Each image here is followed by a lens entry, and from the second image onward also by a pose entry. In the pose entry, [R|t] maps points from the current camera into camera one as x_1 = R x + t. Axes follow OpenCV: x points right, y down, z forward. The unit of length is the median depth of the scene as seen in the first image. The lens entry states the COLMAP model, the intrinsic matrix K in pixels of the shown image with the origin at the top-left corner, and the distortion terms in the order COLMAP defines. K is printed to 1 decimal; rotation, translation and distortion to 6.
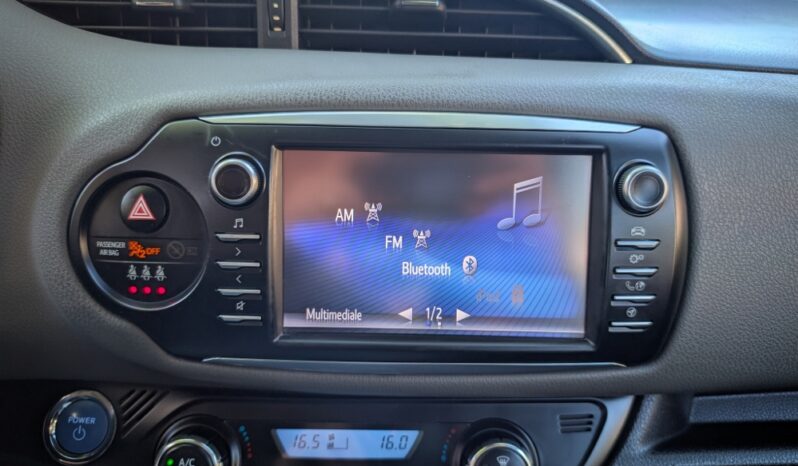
lens RADIAL K [[585.2, 0, 399.0], [0, 585.2, 233.0], [0, 0, 1]] dist [-0.064701, -0.003642]
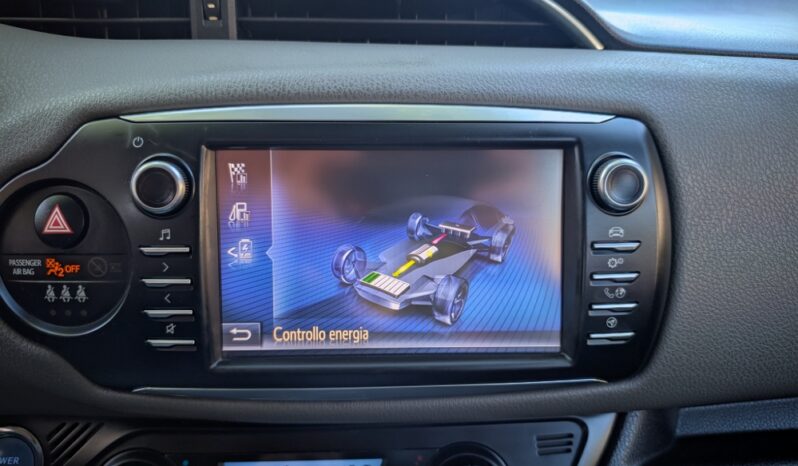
lens RADIAL K [[585.2, 0, 399.0], [0, 585.2, 233.0], [0, 0, 1]] dist [-0.064701, -0.003642]
pose [[0.998940, -0.025874, 0.038070, 0.040548], [0.026218, 0.999619, -0.008584, -0.002660], [-0.037833, 0.009573, 0.999238, 0.109951]]
